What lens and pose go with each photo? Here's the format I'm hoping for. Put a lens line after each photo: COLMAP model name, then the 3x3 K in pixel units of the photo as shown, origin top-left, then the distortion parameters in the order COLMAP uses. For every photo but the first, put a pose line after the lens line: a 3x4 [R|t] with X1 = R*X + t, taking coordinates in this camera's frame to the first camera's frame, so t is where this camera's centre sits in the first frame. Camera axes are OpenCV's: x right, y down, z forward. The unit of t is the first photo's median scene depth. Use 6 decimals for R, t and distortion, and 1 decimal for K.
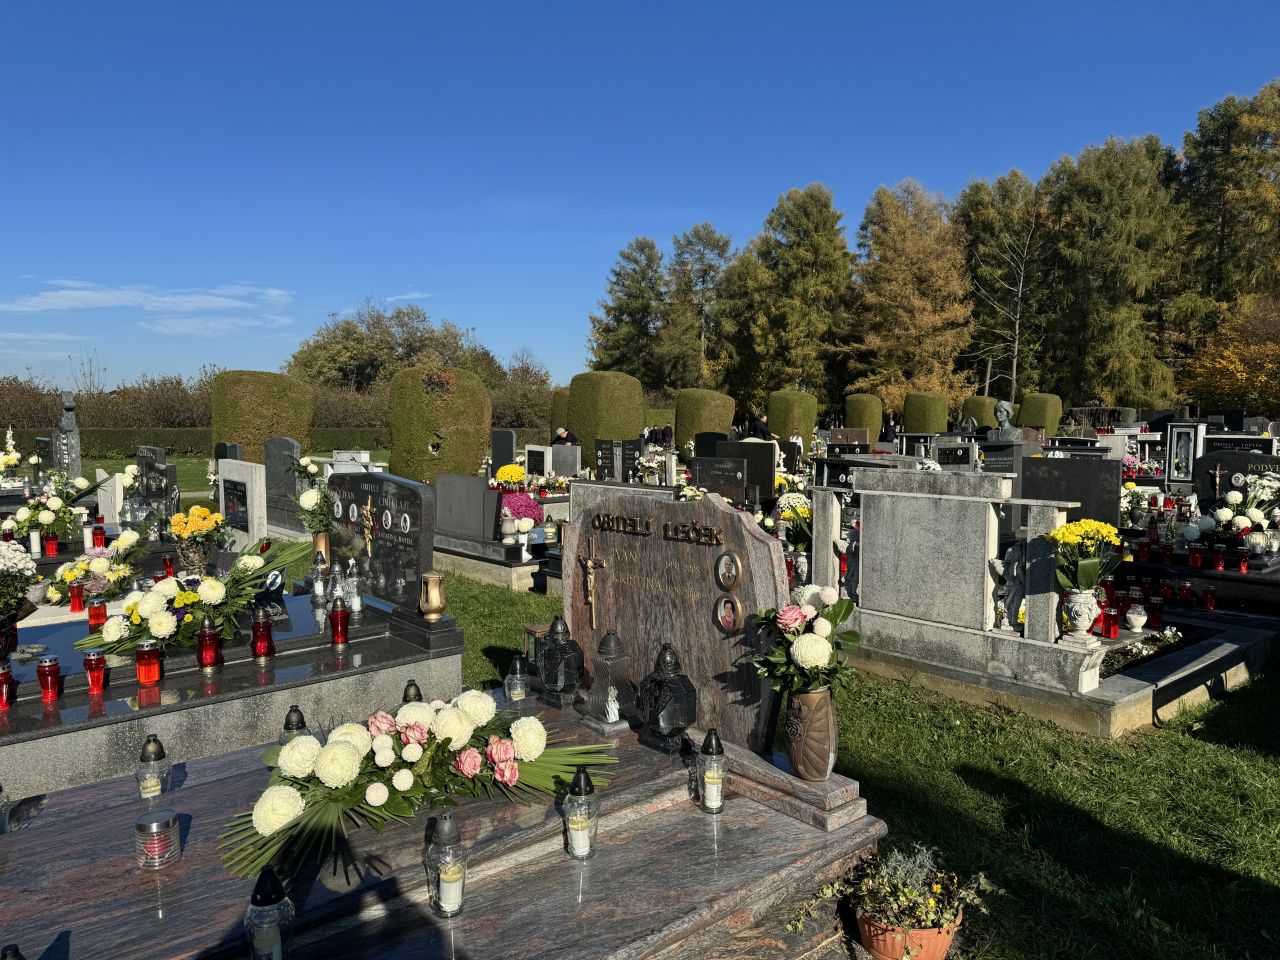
lens RADIAL K [[878.4, 0, 643.1], [0, 878.4, 479.3], [0, 0, 1]] dist [0.107026, -0.137264]
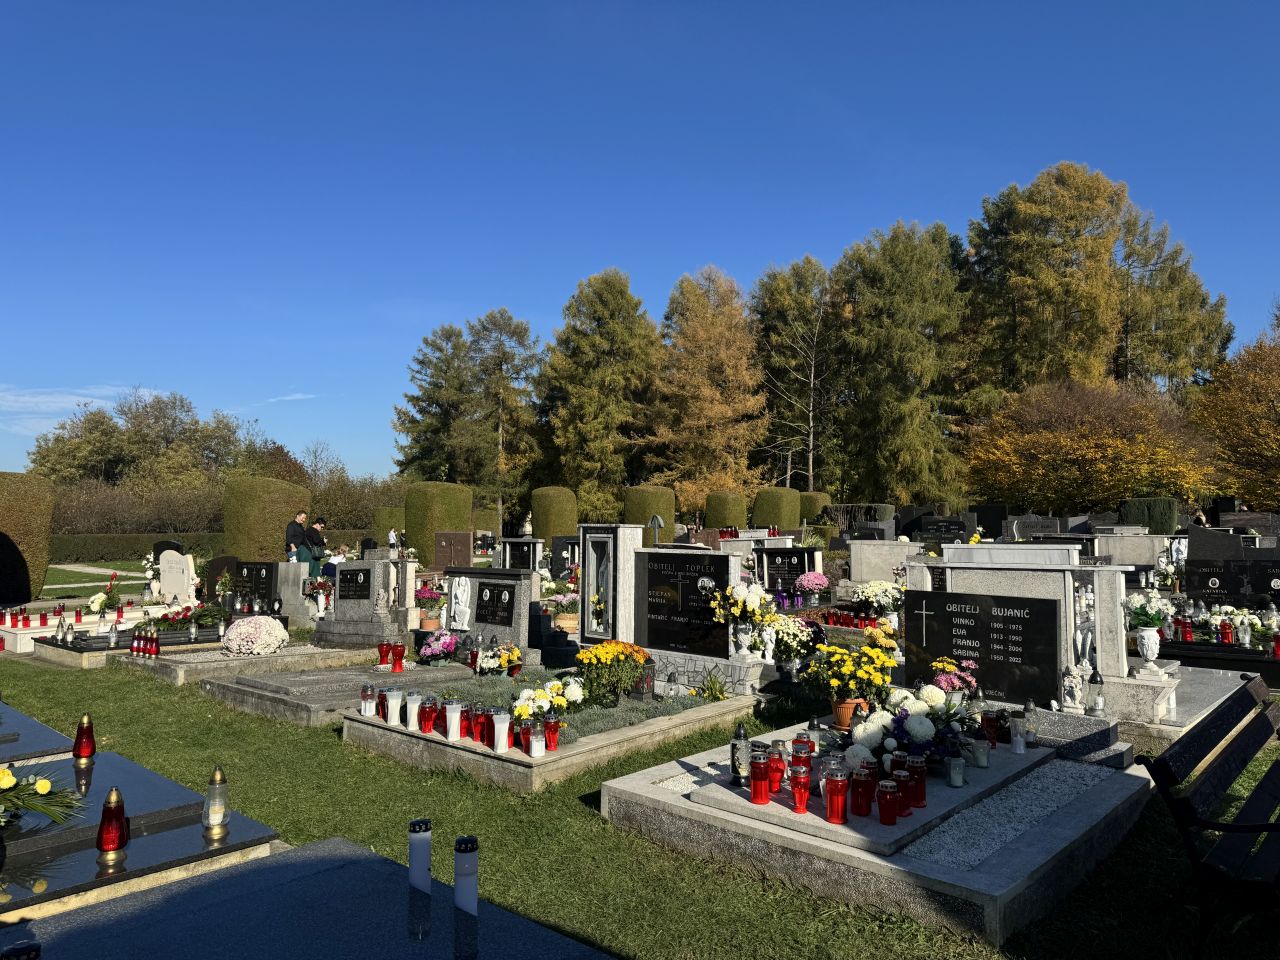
lens RADIAL K [[875.0, 0, 644.5], [0, 875.0, 461.8], [0, 0, 1]] dist [0.108511, -0.147590]
pose [[0.993333, 0.000090, 0.115282, 0.448768], [0.015285, 0.991068, -0.132480, -0.024504], [-0.114264, 0.133359, 0.984459, 0.399388]]
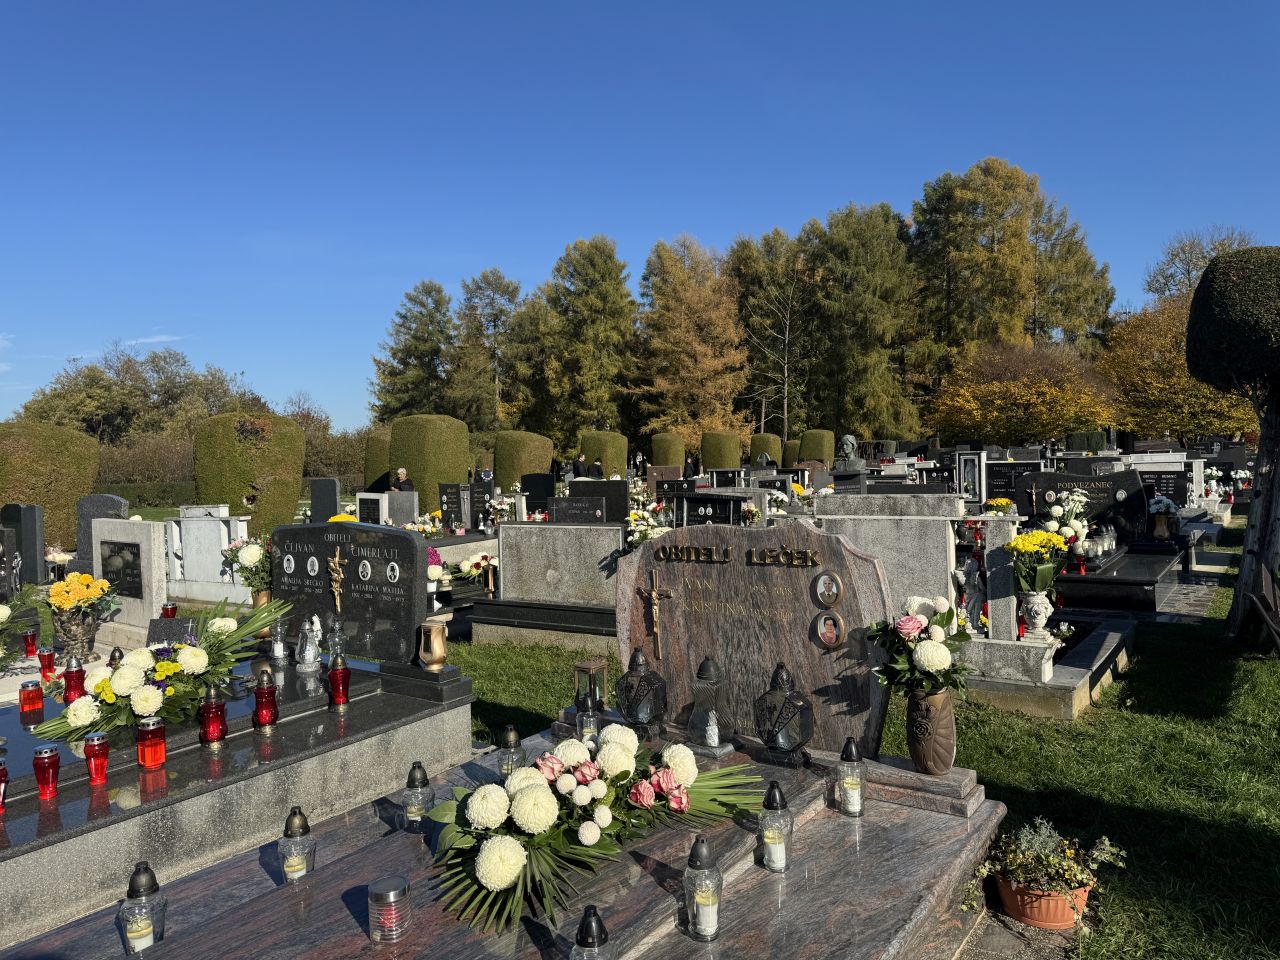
lens RADIAL K [[875.0, 0, 644.5], [0, 875.0, 461.8], [0, 0, 1]] dist [0.108511, -0.147590]
pose [[0.969426, -0.031465, 0.243357, -0.061607], [0.047687, 0.996995, -0.061056, 0.000492], [-0.240704, 0.070794, 0.968013, -0.000360]]
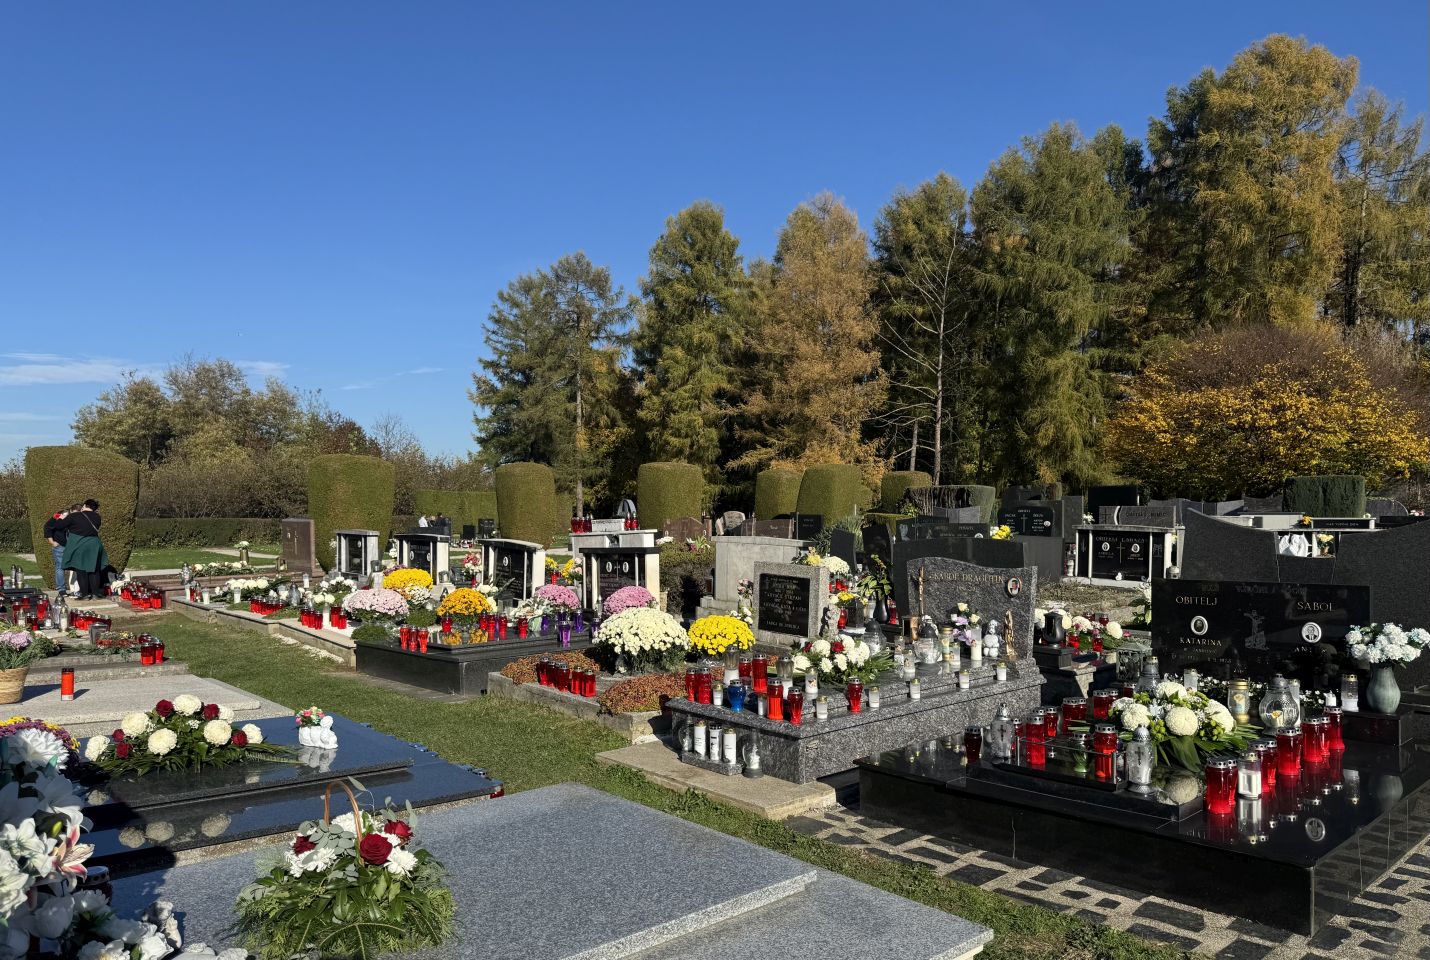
lens RADIAL K [[992.4, 0, 713.1], [0, 992.4, 521.5], [0, 0, 1]] dist [0.043238, -0.041346]
pose [[0.999874, -0.005051, 0.015075, 0.694068], [0.005839, 0.998596, -0.052650, -0.034002], [-0.014788, 0.052731, 0.998499, 0.575812]]
